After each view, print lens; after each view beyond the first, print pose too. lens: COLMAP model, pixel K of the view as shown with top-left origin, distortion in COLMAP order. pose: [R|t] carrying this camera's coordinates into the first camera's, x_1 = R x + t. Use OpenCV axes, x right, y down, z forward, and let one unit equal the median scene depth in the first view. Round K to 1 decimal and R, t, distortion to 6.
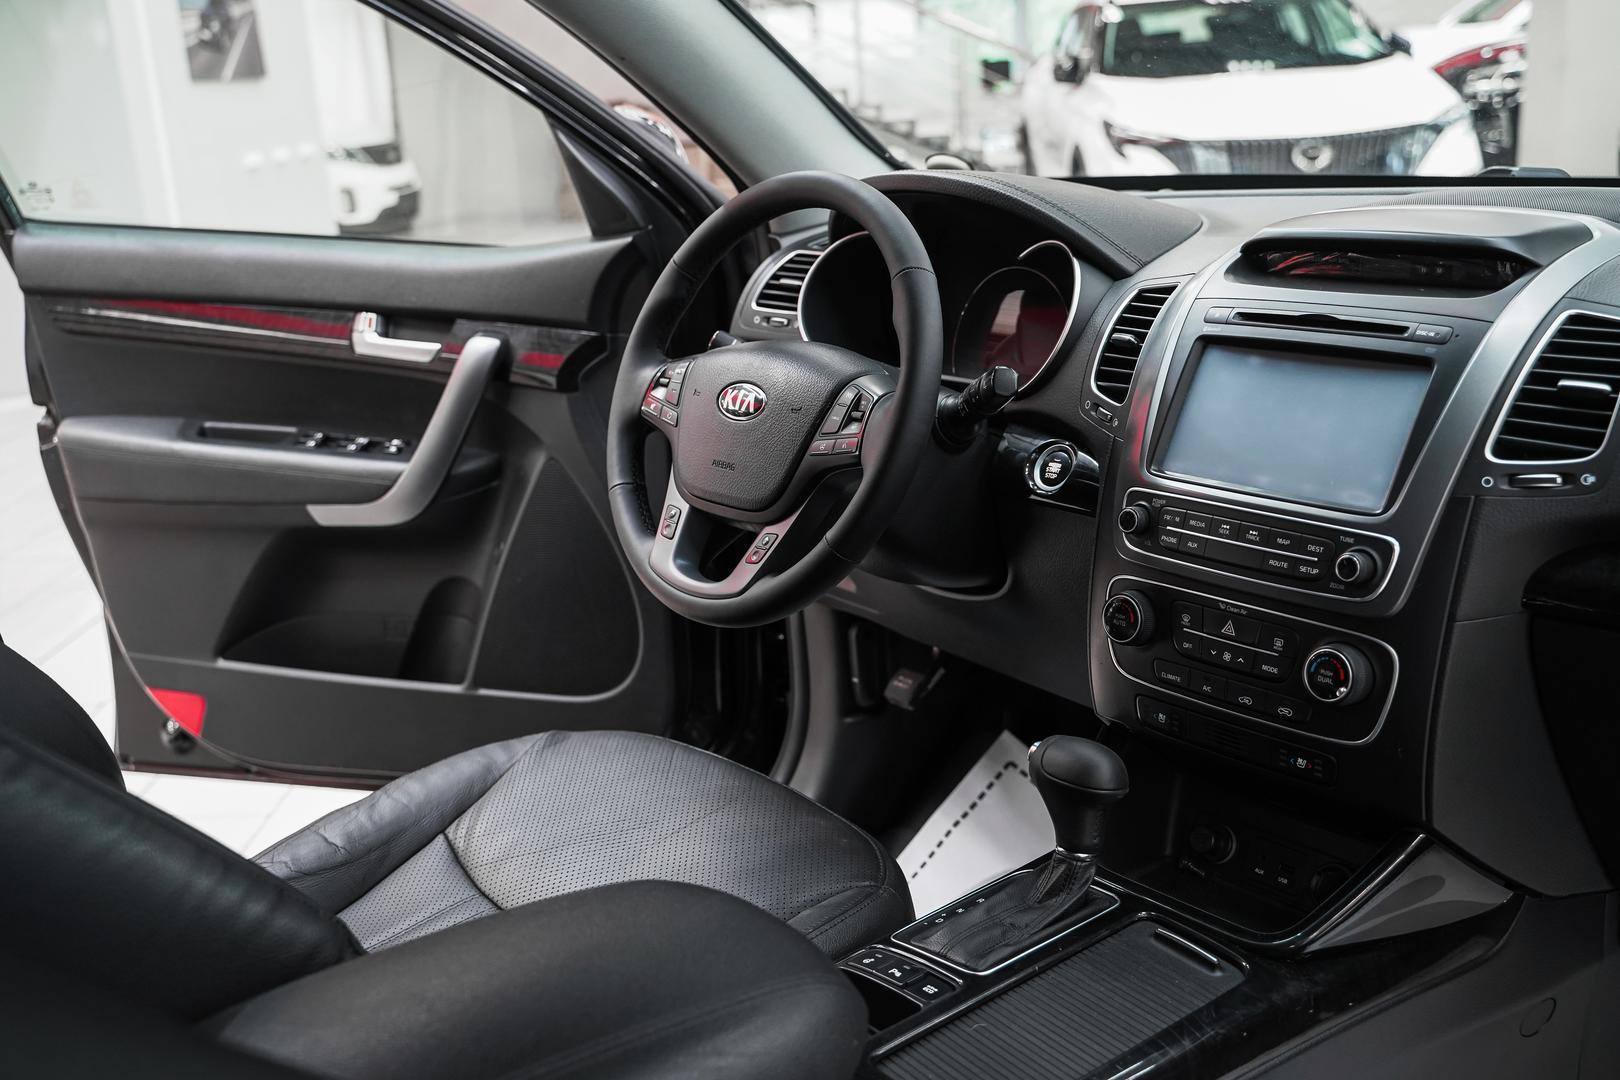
lens RADIAL K [[1633.8, 0, 774.6], [0, 1633.8, 515.1], [0, 0, 1]] dist [-0.002079, 0.015911]
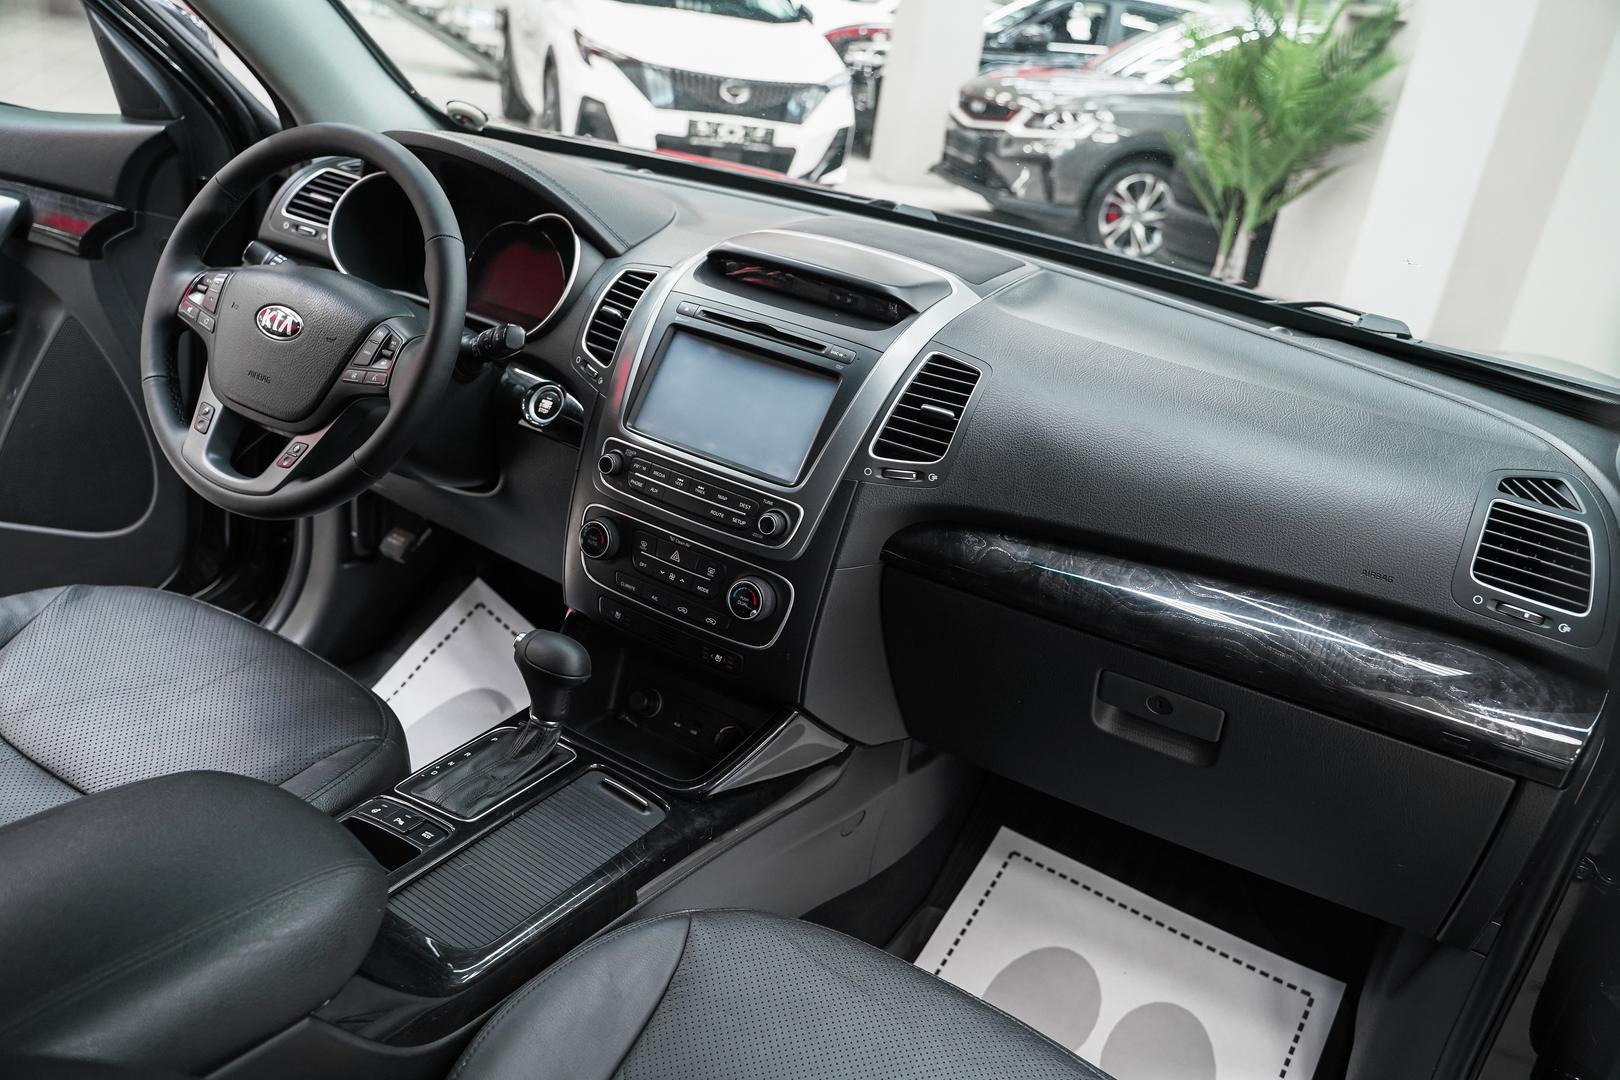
lens RADIAL K [[1301.6, 0, 810.0], [0, 1301.6, 540.0], [0, 0, 1]] dist [-0.015118, 0.017133]
pose [[0.915231, 0.045044, 0.400404, -0.038492], [-0.105905, 0.985684, 0.131189, -0.080668], [-0.388763, -0.162473, 0.906899, 0.005097]]
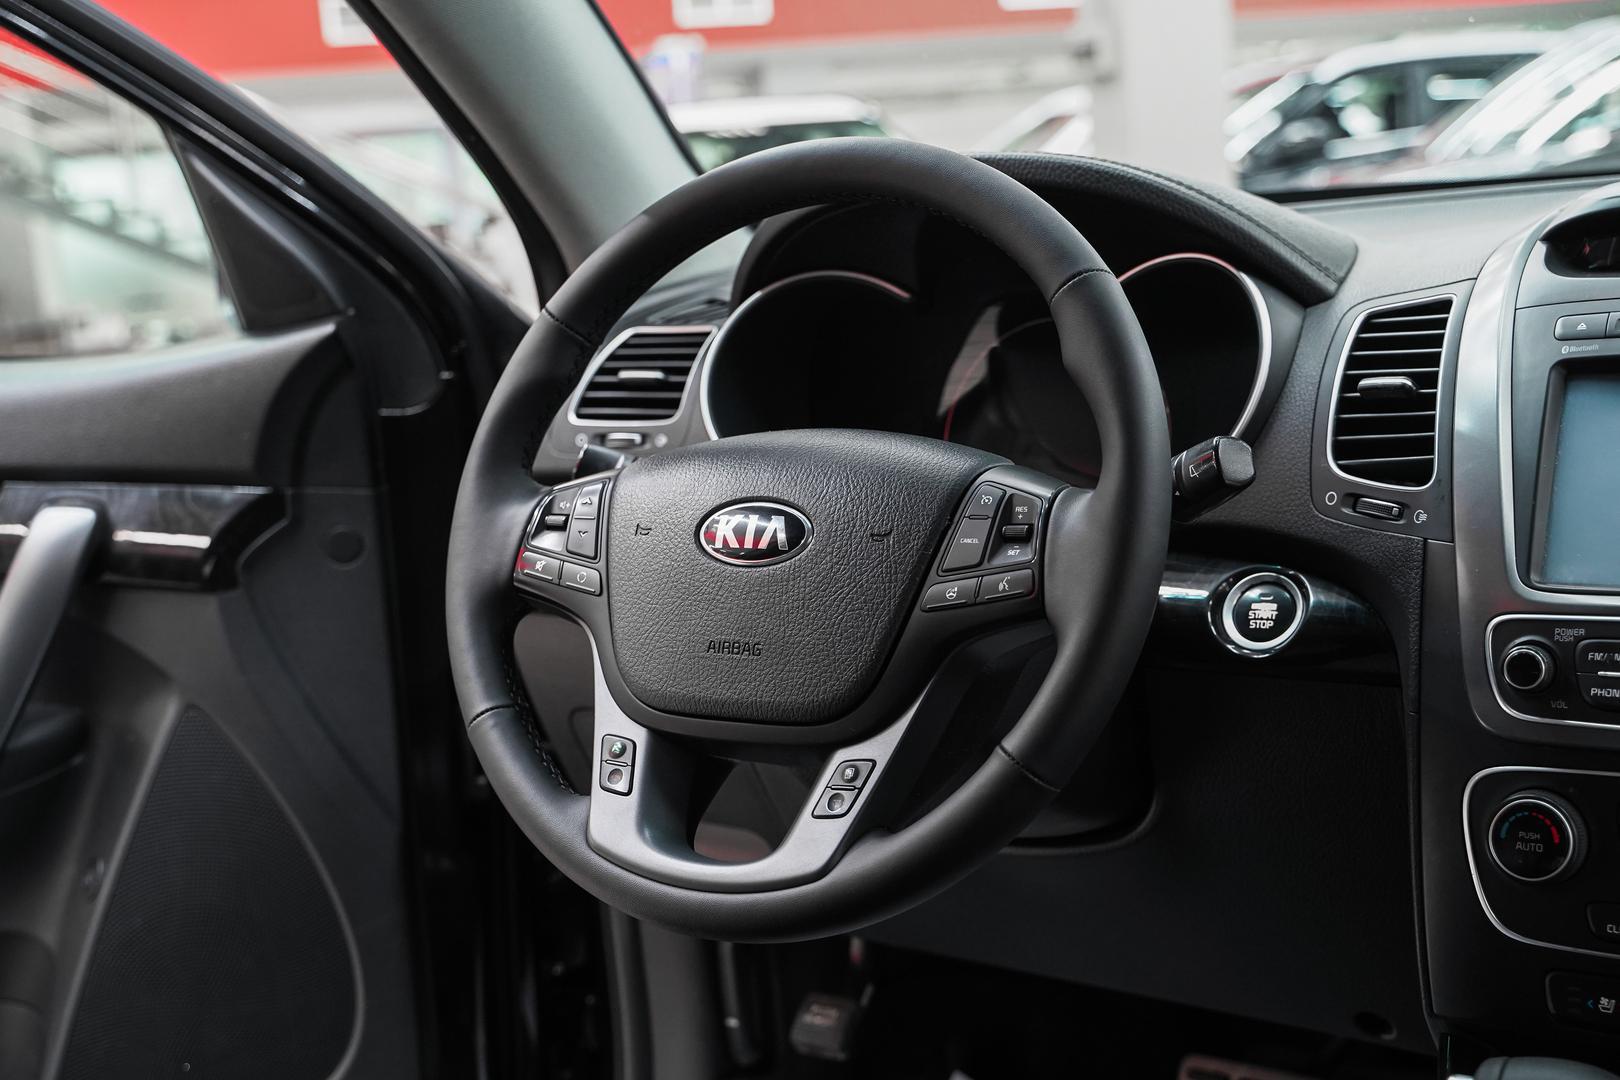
lens RADIAL K [[2062.7, 0, 779.0], [0, 2062.7, 517.8], [0, 0, 1]] dist [0.006952, 0.004893]
pose [[0.950181, -0.055119, 0.306788, -0.237465], [0.096325, 0.987989, -0.120830, 0.012369], [-0.296443, 0.144362, 0.944077, 0.337409]]
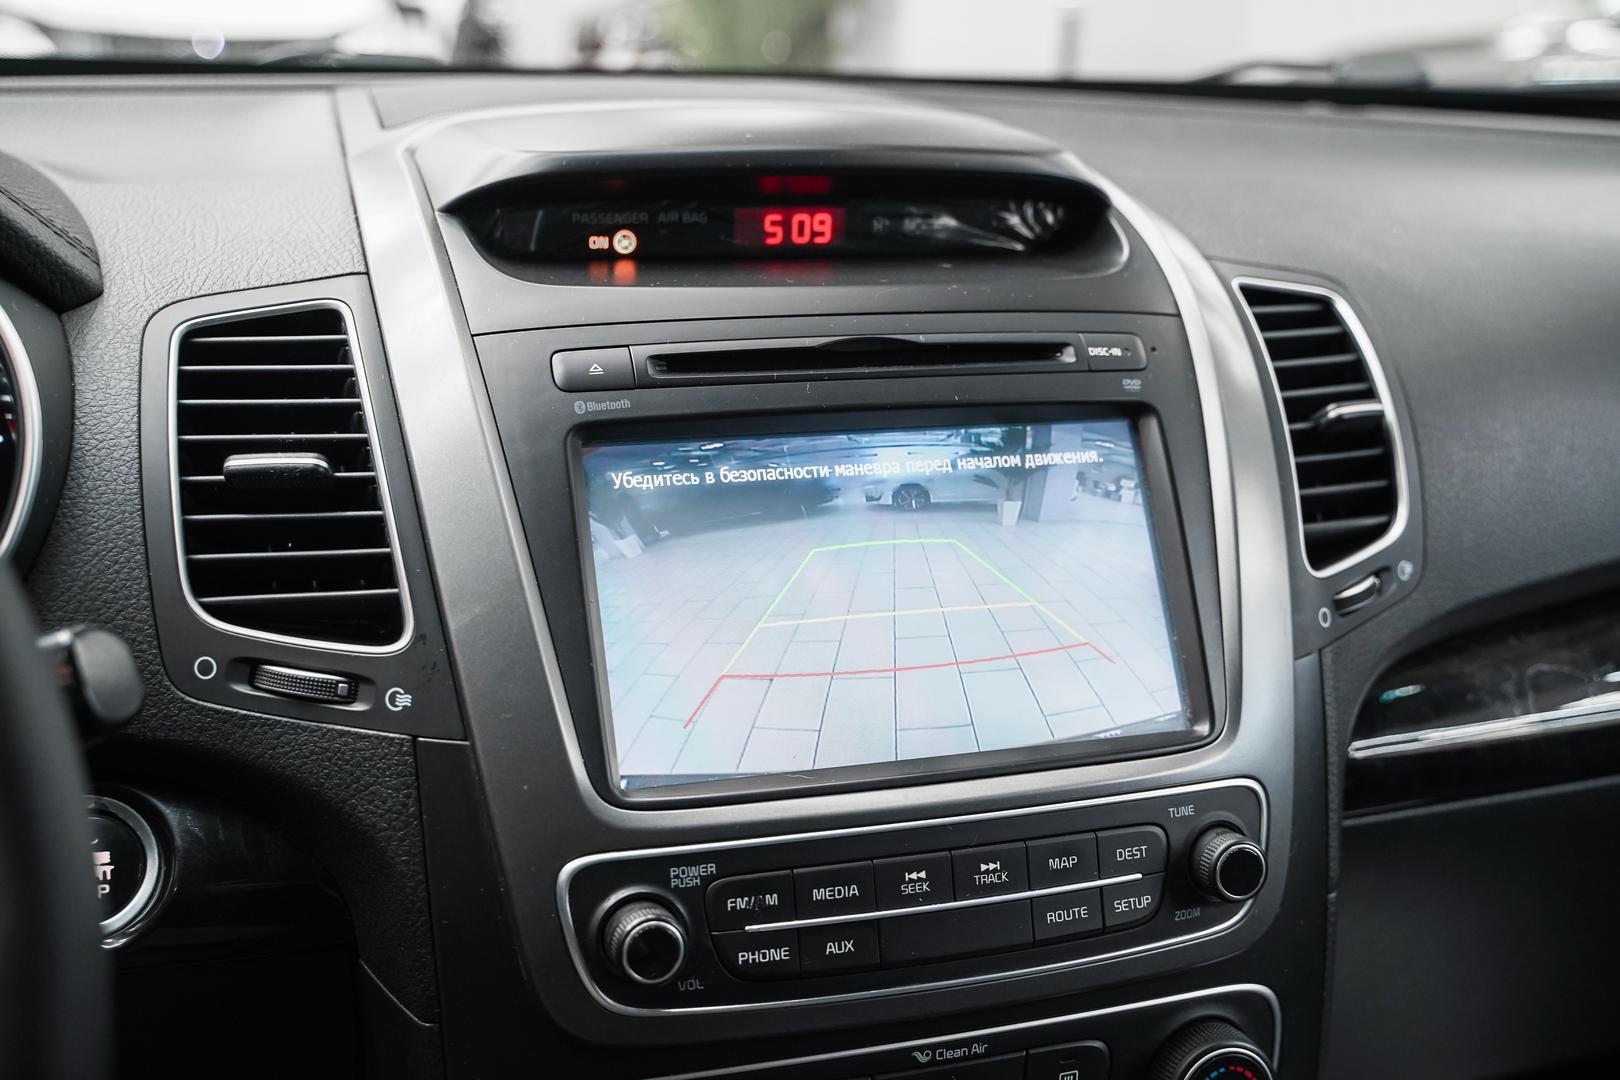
lens RADIAL K [[1808.5, 0, 810.0], [0, 1808.5, 540.0], [0, 0, 1]] dist [-0.030743, -0.004706]
pose [[0.344305, -0.210137, 0.915039, -0.111050], [0.190399, 0.970006, 0.151118, -0.127484], [-0.919349, 0.122192, 0.373987, 0.730279]]
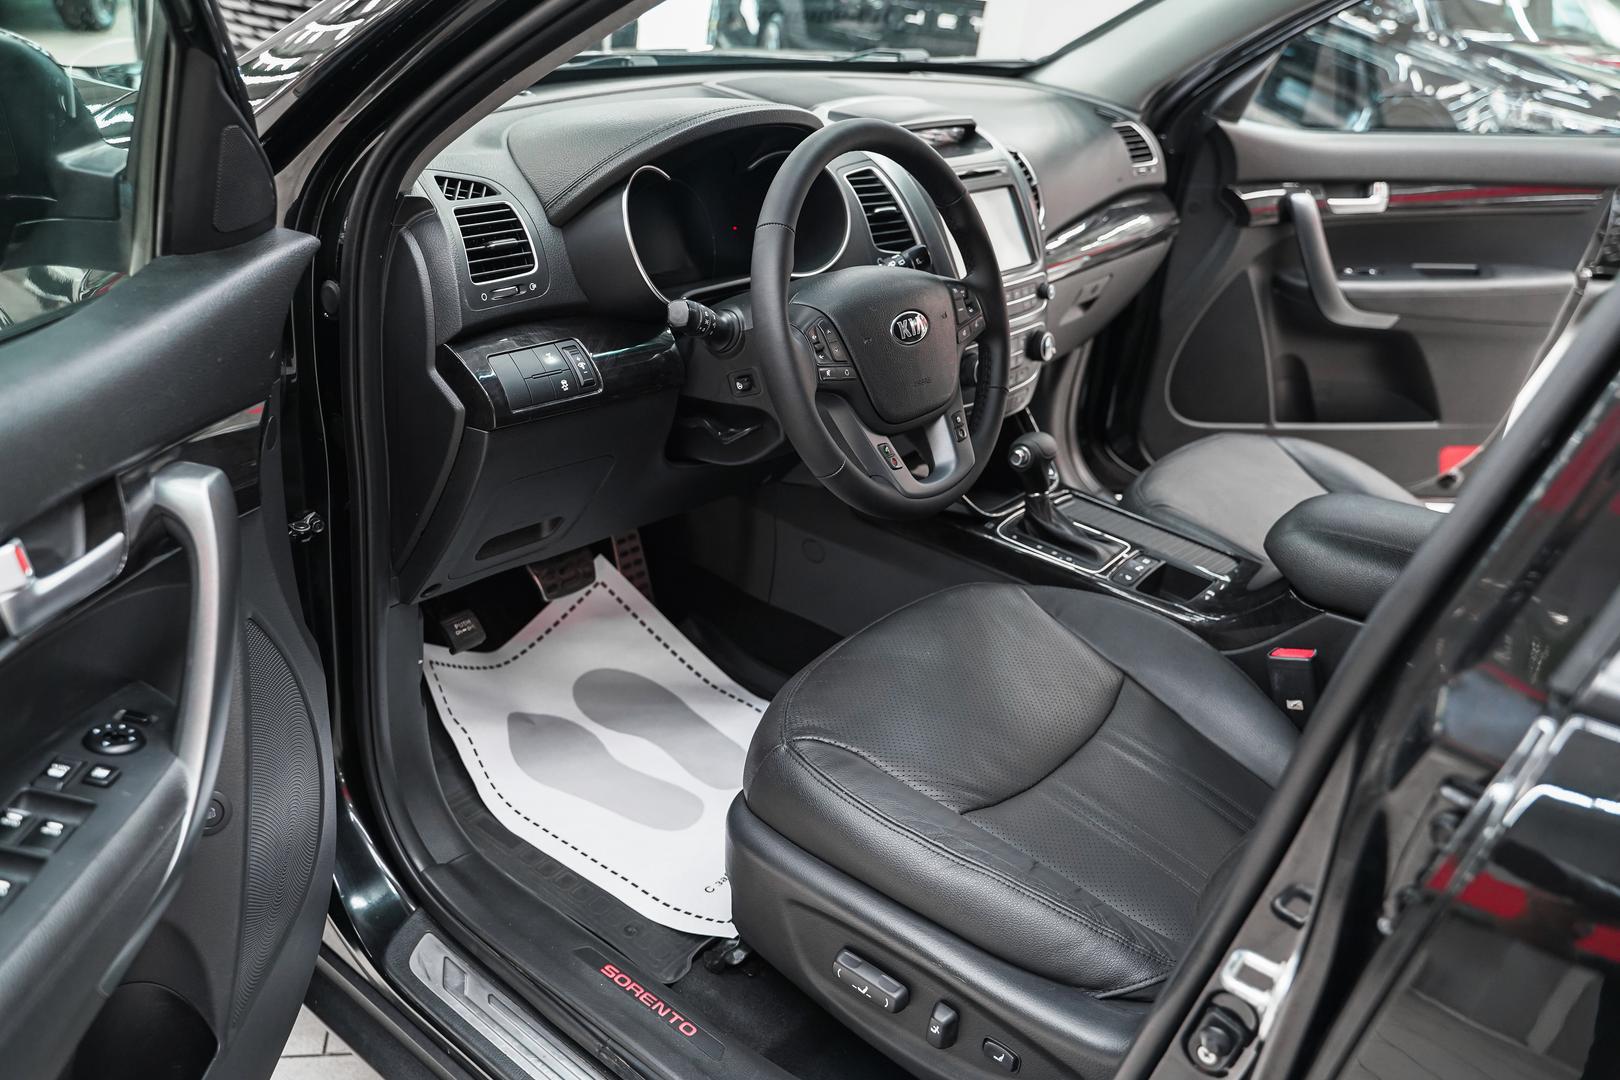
lens RADIAL K [[1301.6, 0, 810.0], [0, 1301.6, 540.0], [0, 0, 1]] dist [-0.015118, 0.017133]
pose [[-0.230218, -0.404946, 0.884883, -0.918663], [0.156064, 0.882175, 0.444310, -0.372002], [-0.960544, 0.240387, -0.139895, 1.278009]]
